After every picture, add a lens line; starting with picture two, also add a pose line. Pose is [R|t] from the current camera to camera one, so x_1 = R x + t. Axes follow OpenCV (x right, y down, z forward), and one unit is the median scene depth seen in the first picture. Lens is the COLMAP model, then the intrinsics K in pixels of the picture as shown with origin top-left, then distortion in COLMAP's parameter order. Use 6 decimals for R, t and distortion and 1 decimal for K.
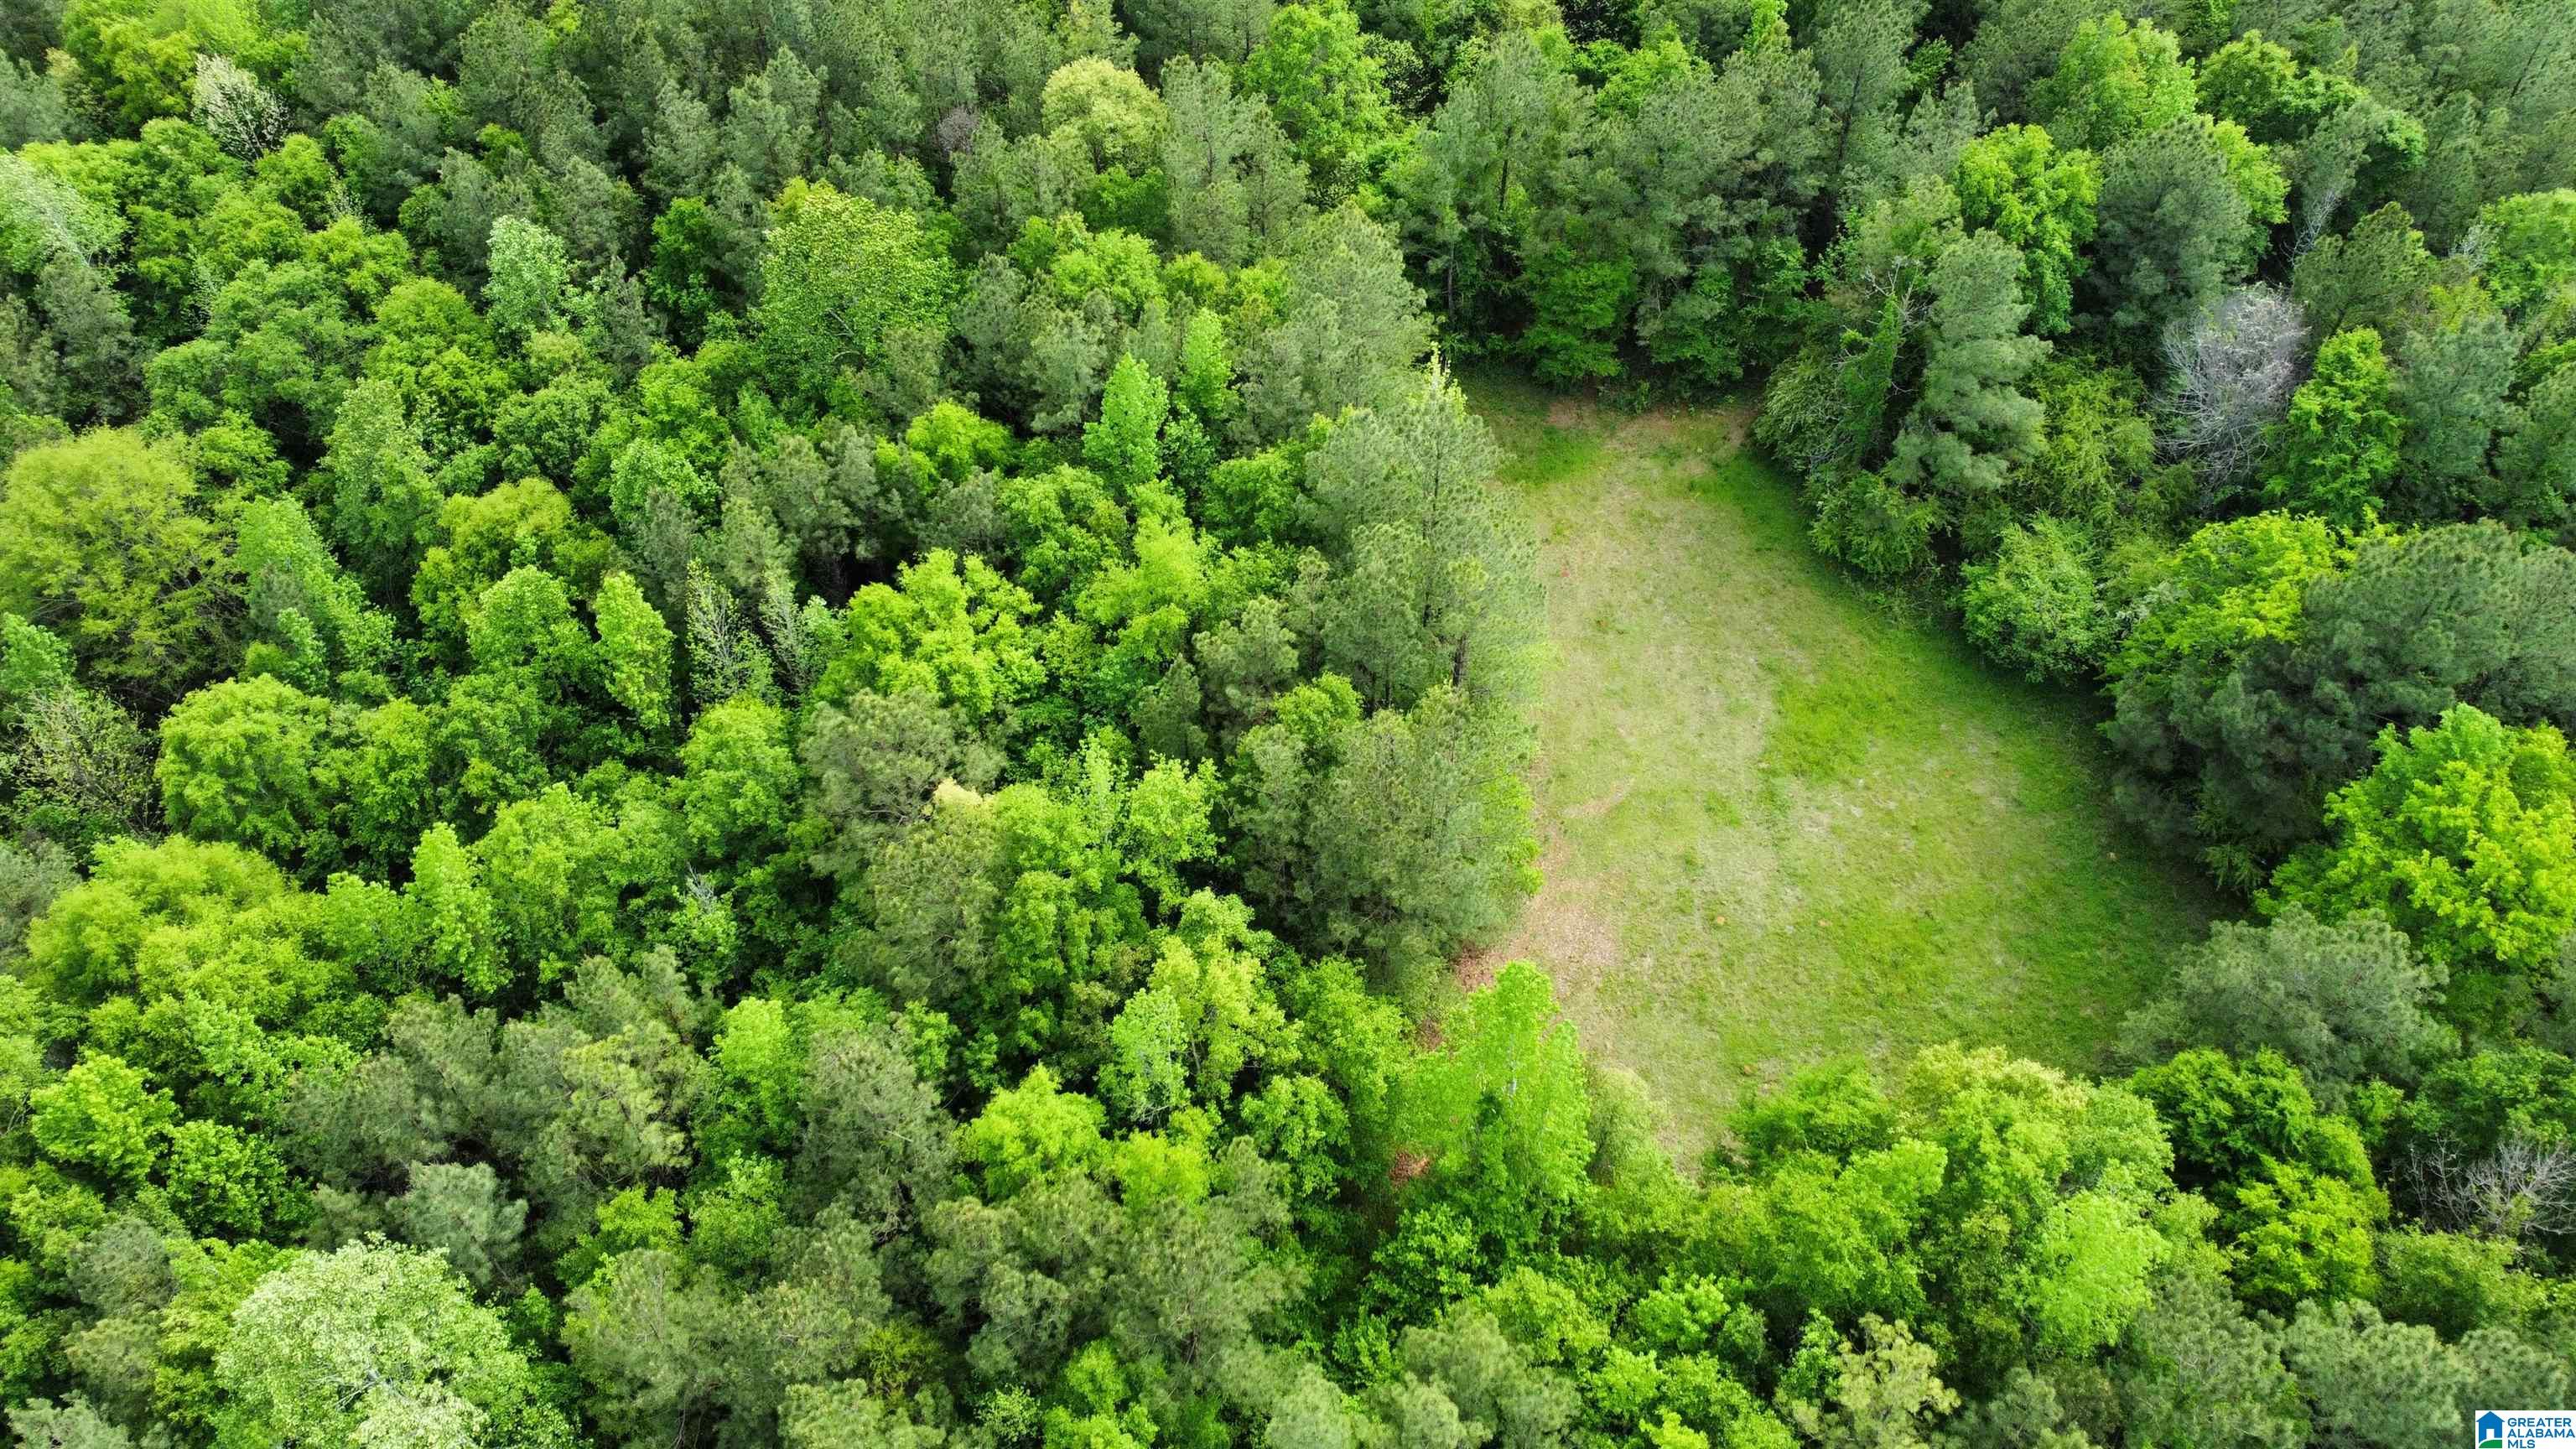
lens RADIAL K [[1949.8, 0, 1300.1], [0, 1949.8, 735.6], [0, 0, 1]] dist [0.012944, -0.026425]
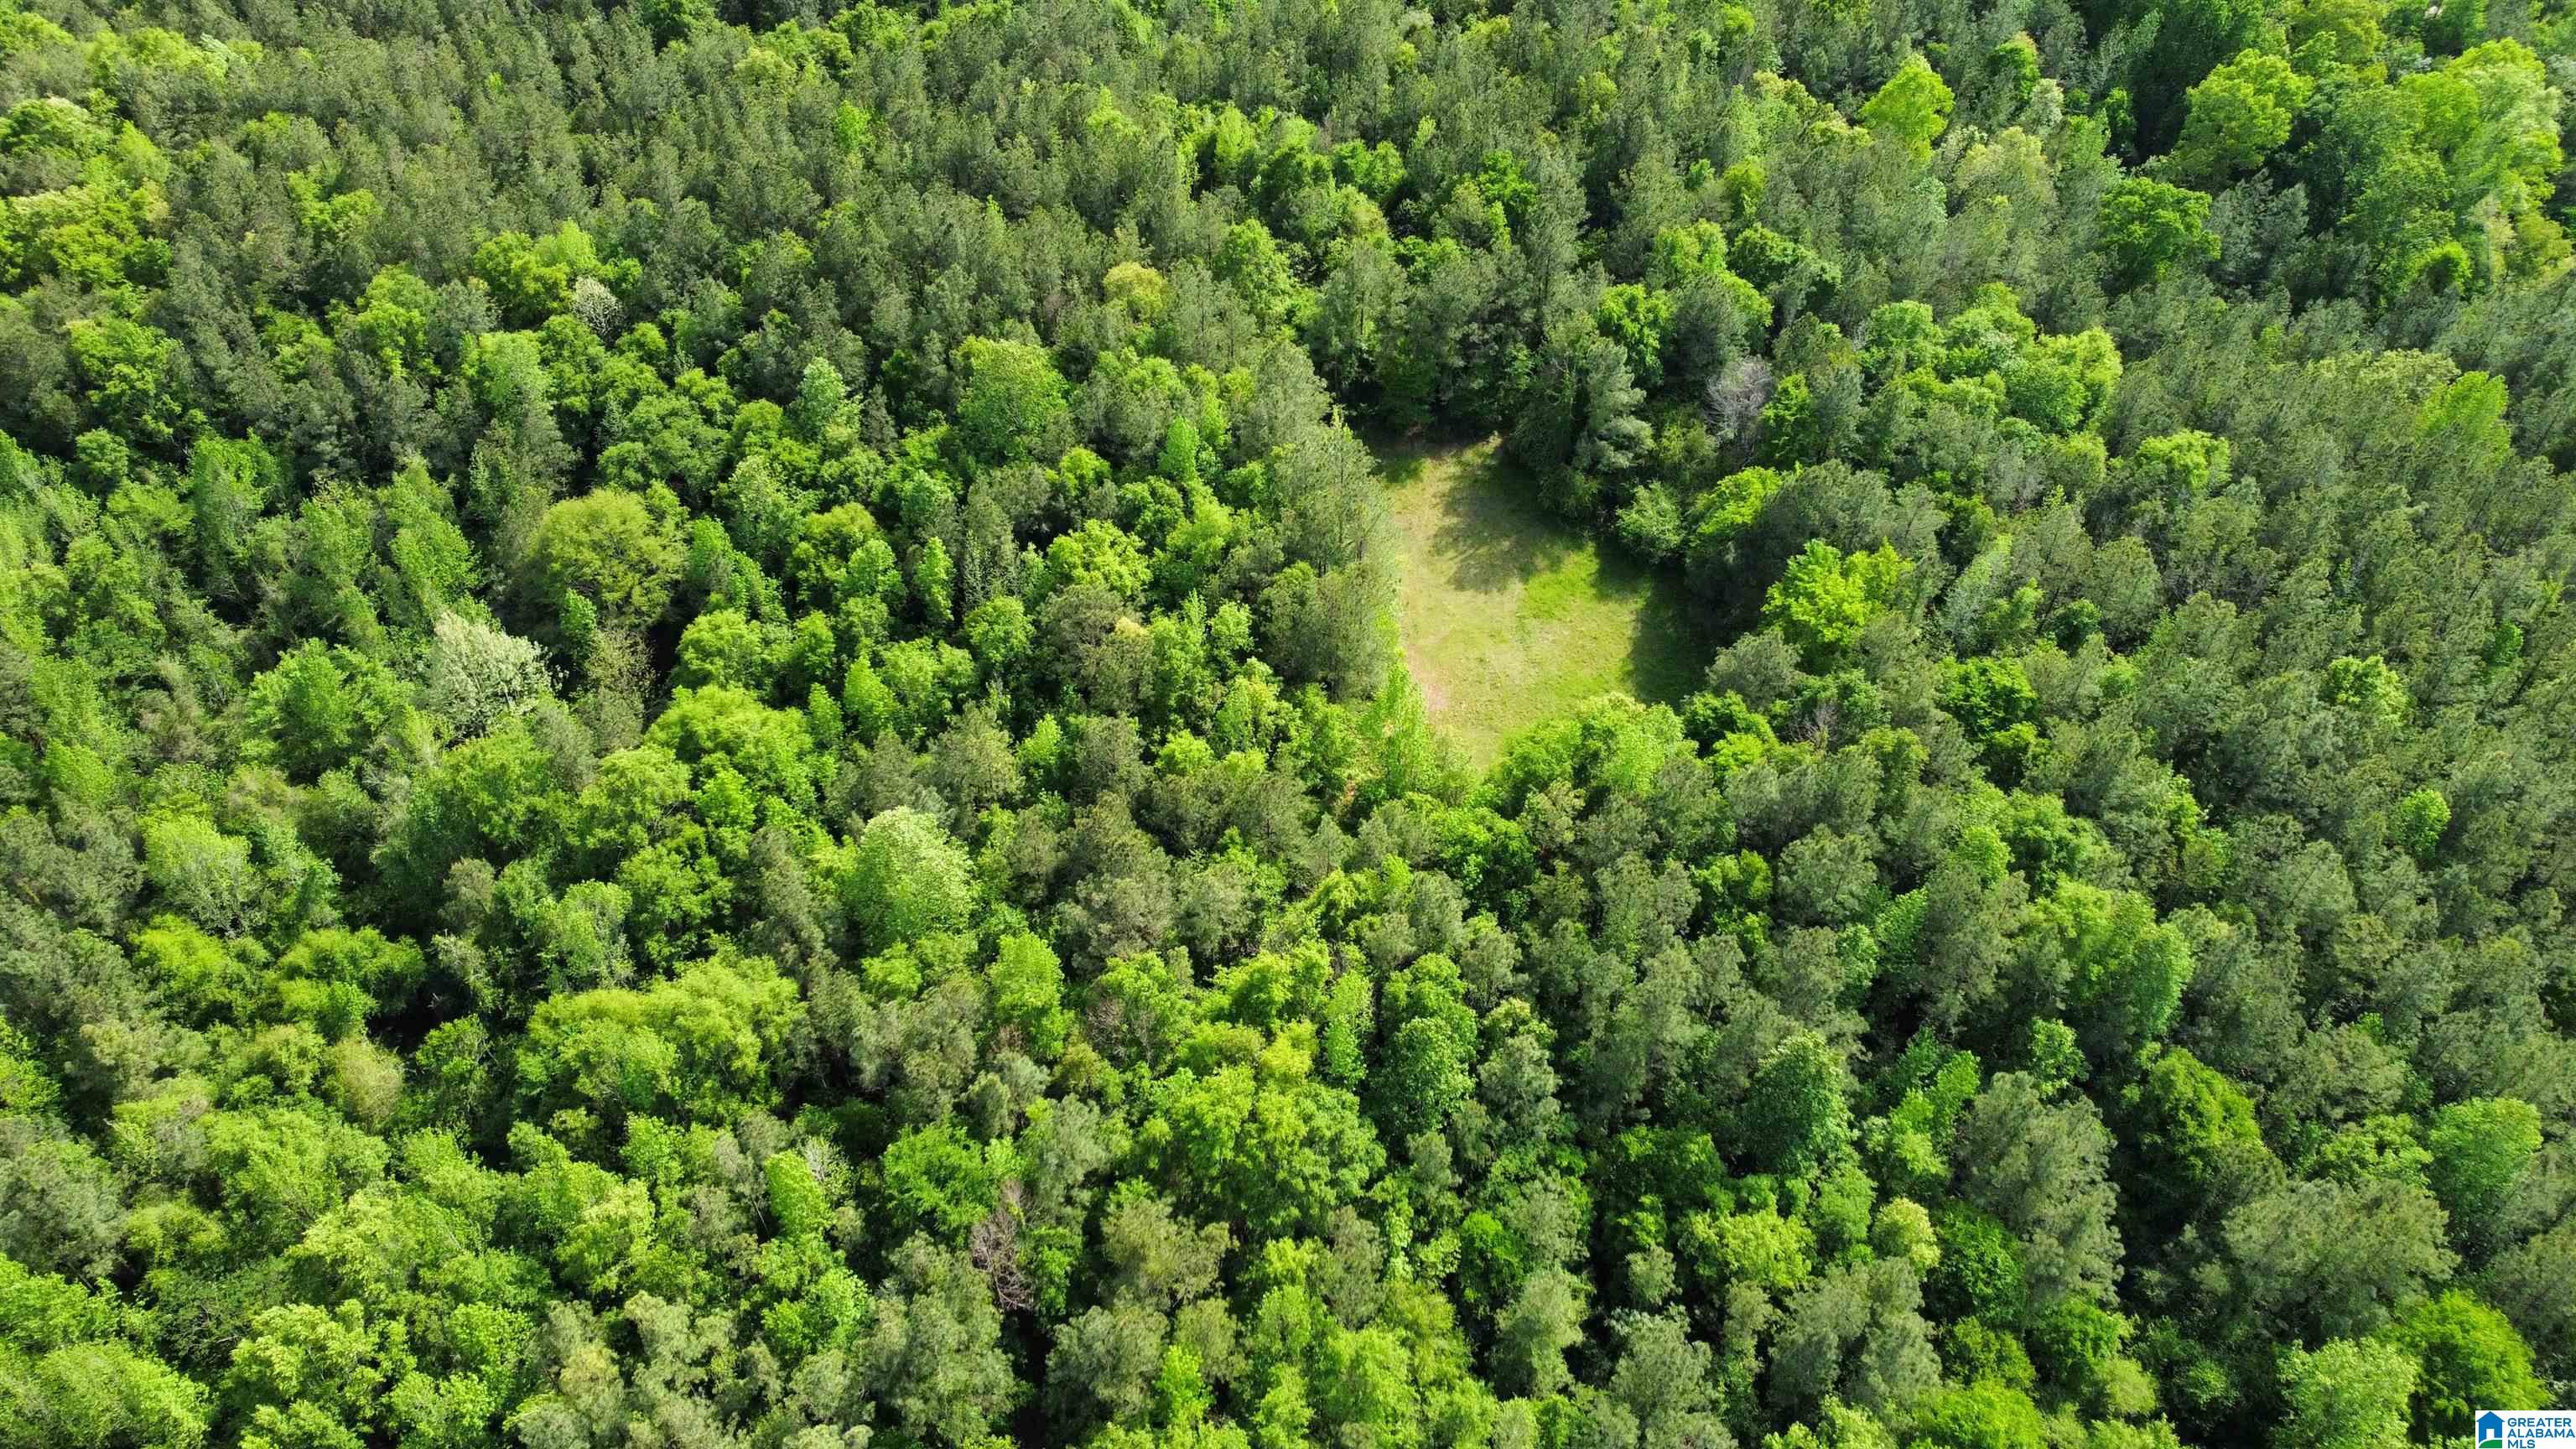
lens RADIAL K [[1949.8, 0, 1302.0], [0, 1949.8, 752.0], [0, 0, 1]] dist [0.012944, -0.026425]
pose [[0.995461, -0.060205, 0.073704, -0.120987], [0.063820, 0.996820, -0.047709, 0.222247], [-0.070598, 0.052196, 0.996138, -0.870524]]
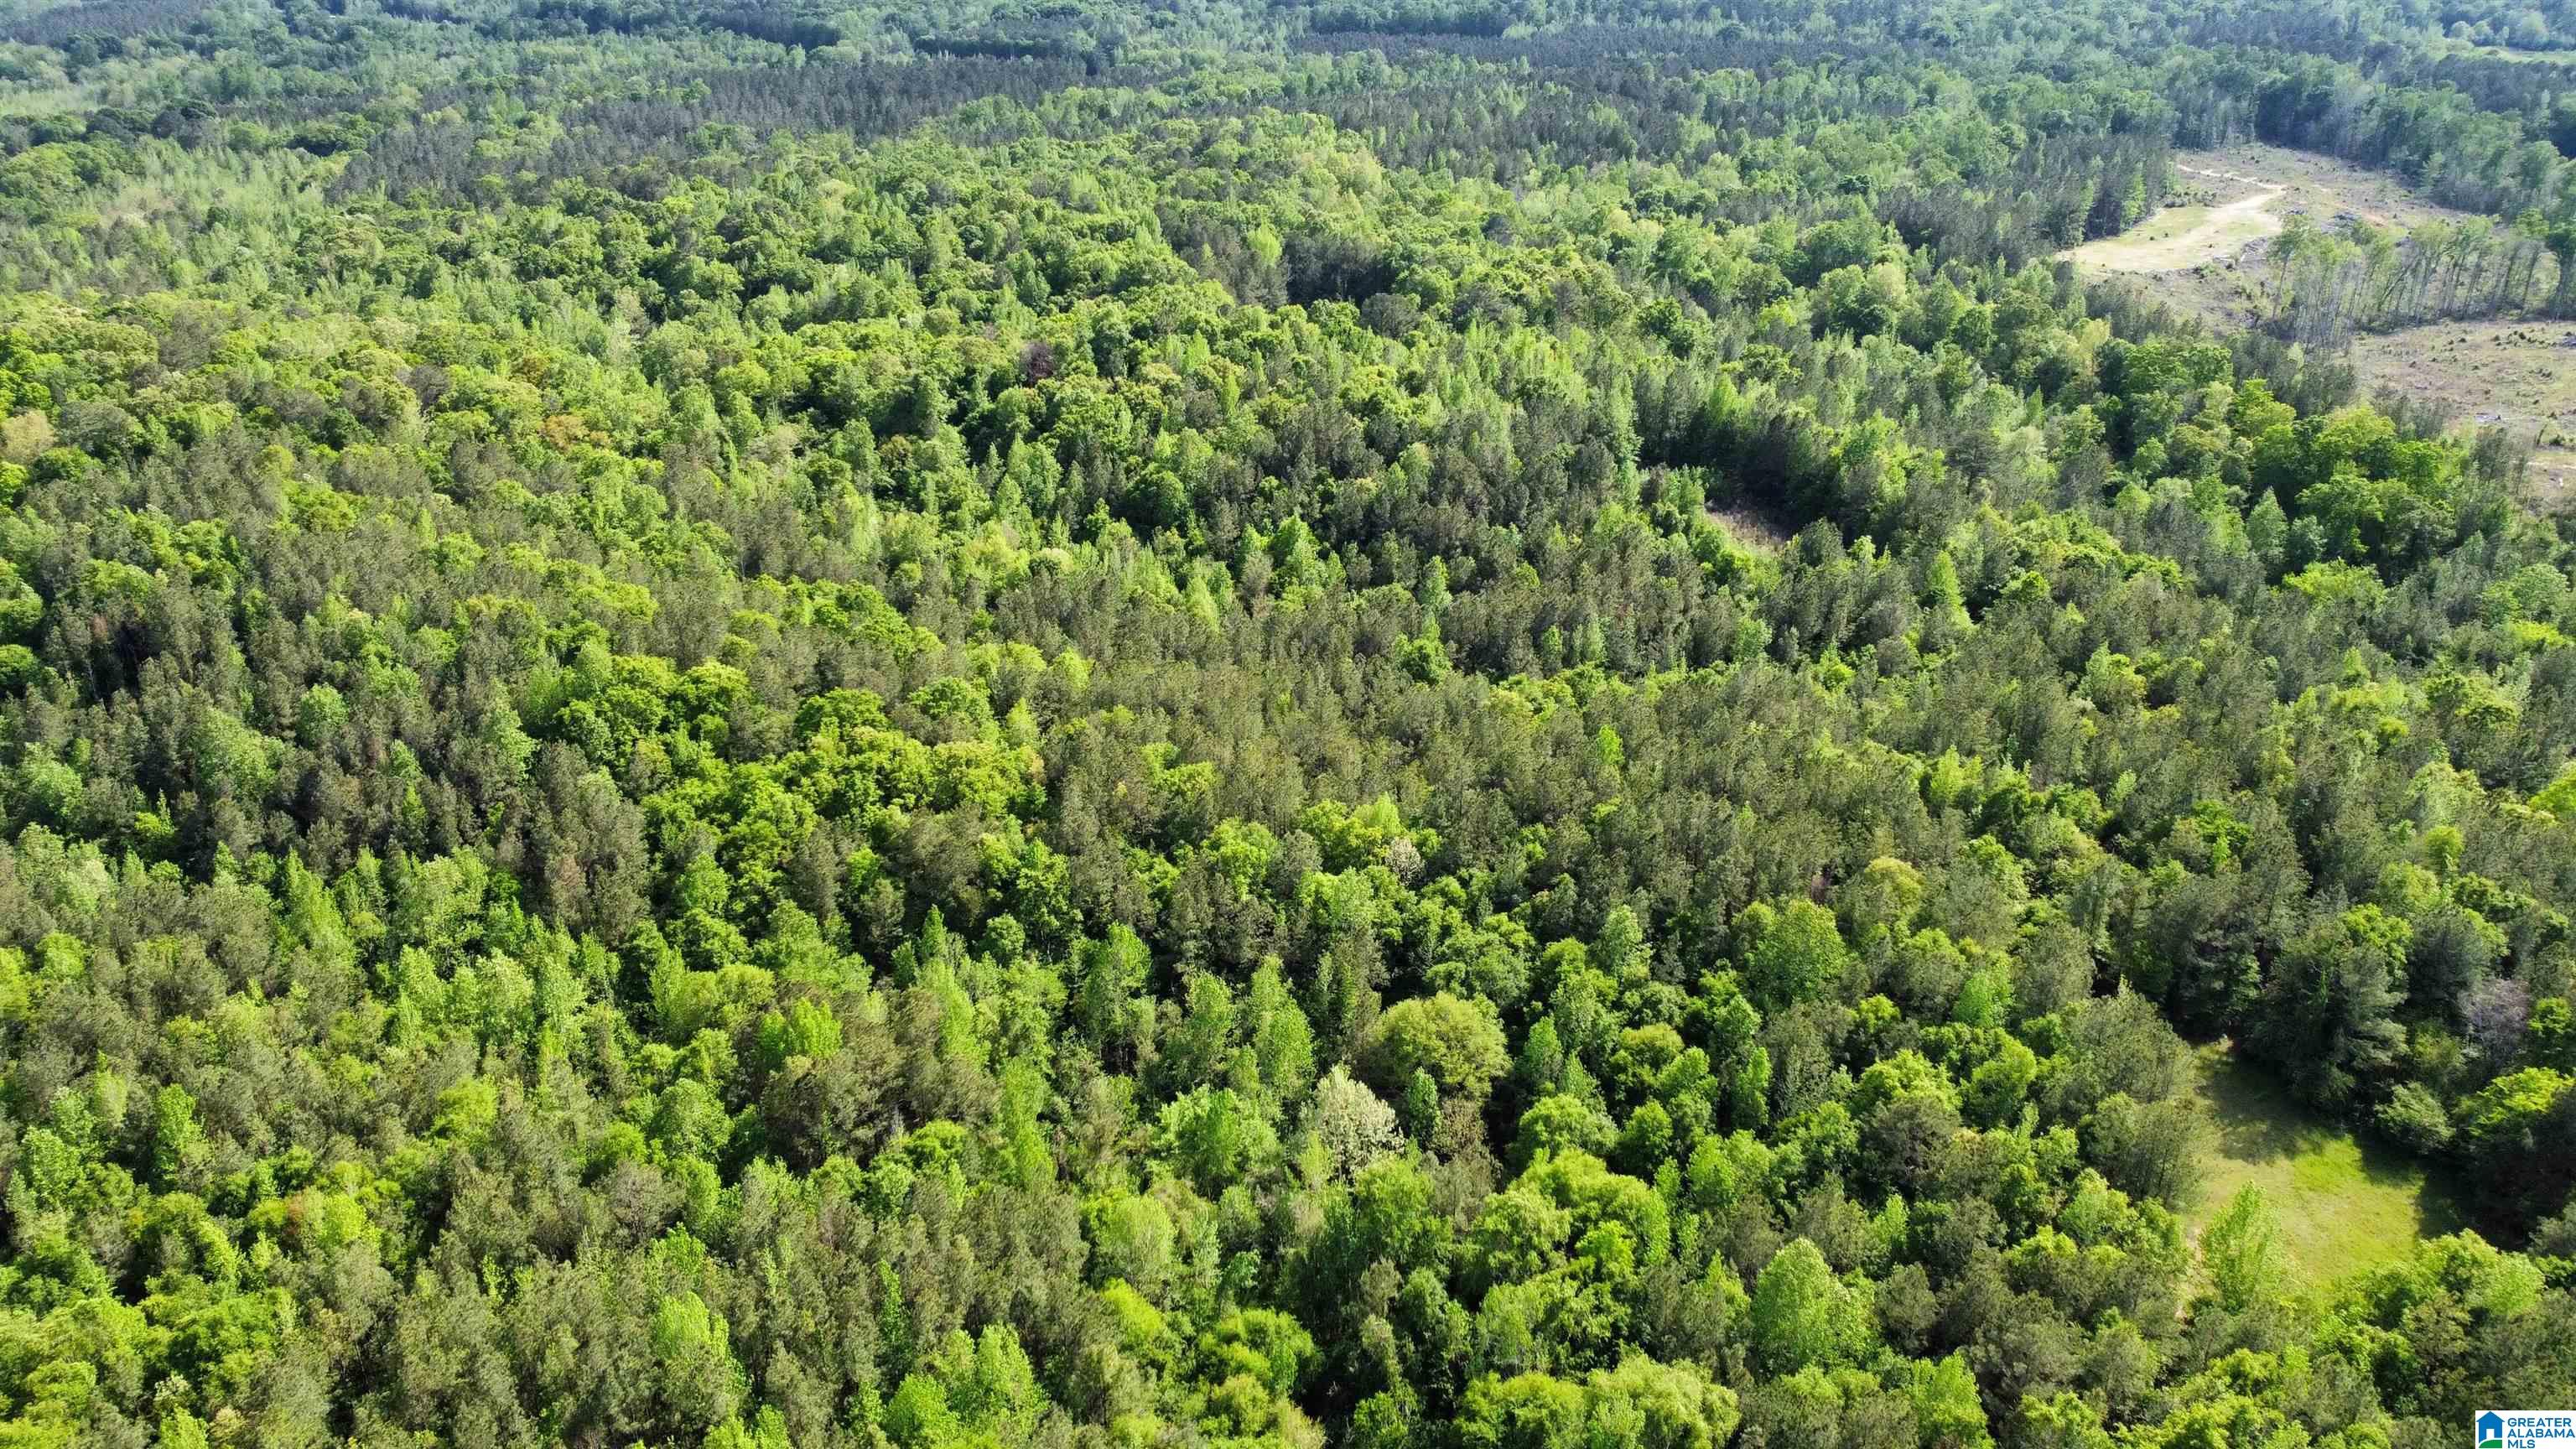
lens RADIAL K [[1949.8, 0, 1294.4], [0, 1949.8, 751.6], [0, 0, 1]] dist [0.012944, -0.026425]
pose [[0.995131, 0.045807, -0.087275, -0.627575], [-0.078149, 0.906275, -0.415400, 0.519020], [0.060067, 0.420198, 0.905442, -1.077591]]
